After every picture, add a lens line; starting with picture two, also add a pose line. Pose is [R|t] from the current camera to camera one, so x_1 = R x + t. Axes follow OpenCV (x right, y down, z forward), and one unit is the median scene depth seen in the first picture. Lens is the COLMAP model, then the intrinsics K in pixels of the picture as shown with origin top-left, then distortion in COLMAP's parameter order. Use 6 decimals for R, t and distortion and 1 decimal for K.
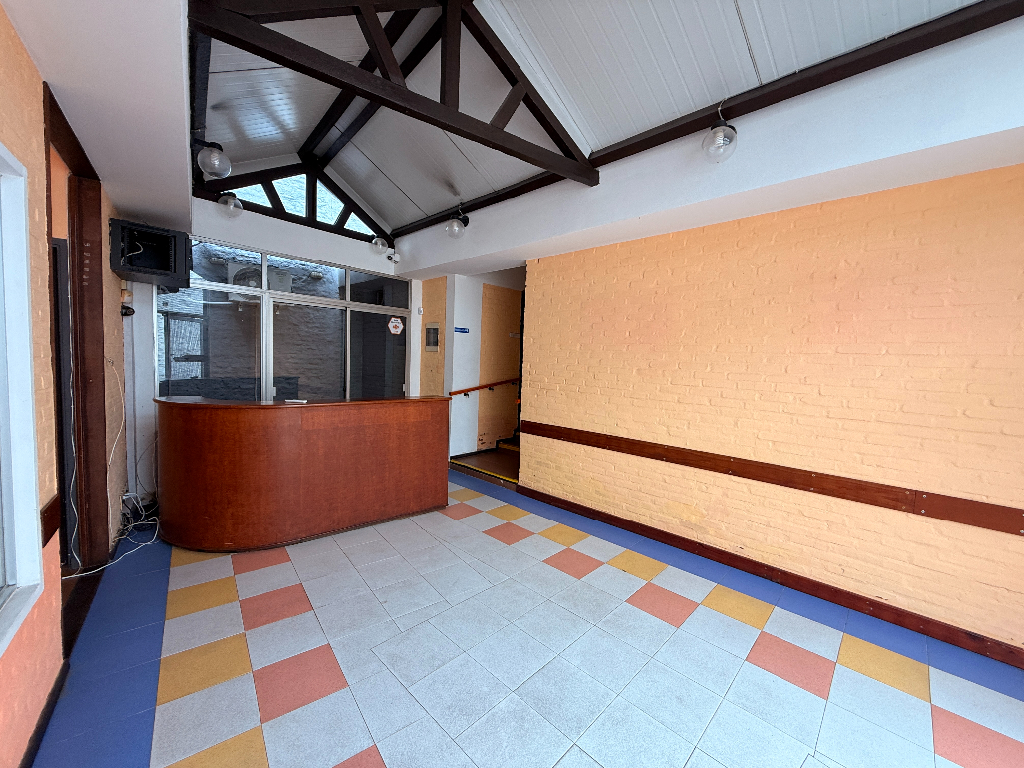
lens RADIAL K [[408.4, 0, 509.6], [0, 408.4, 385.6], [0, 0, 1]] dist [-0.002164, 0.000117]
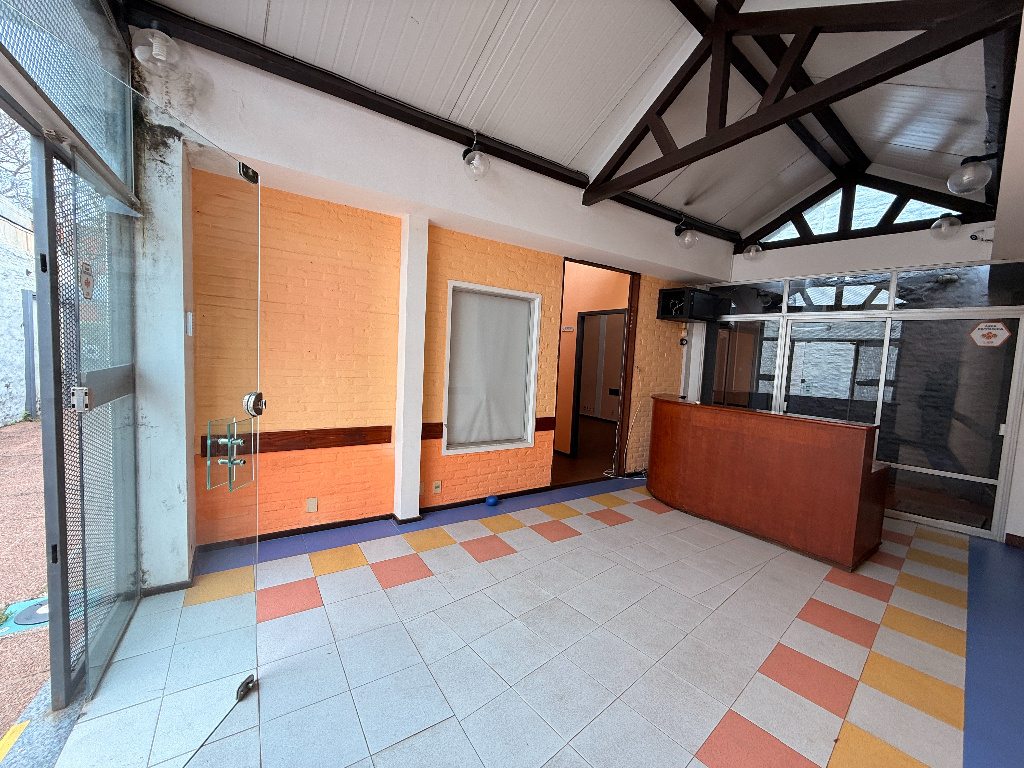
lens RADIAL K [[408.4, 0, 509.6], [0, 408.4, 385.6], [0, 0, 1]] dist [-0.002164, 0.000117]
pose [[-0.077306, 0.035972, -0.996358, 0.541743], [-0.115124, 0.992342, 0.044760, -0.002869], [0.990338, 0.118165, -0.072573, 0.338839]]
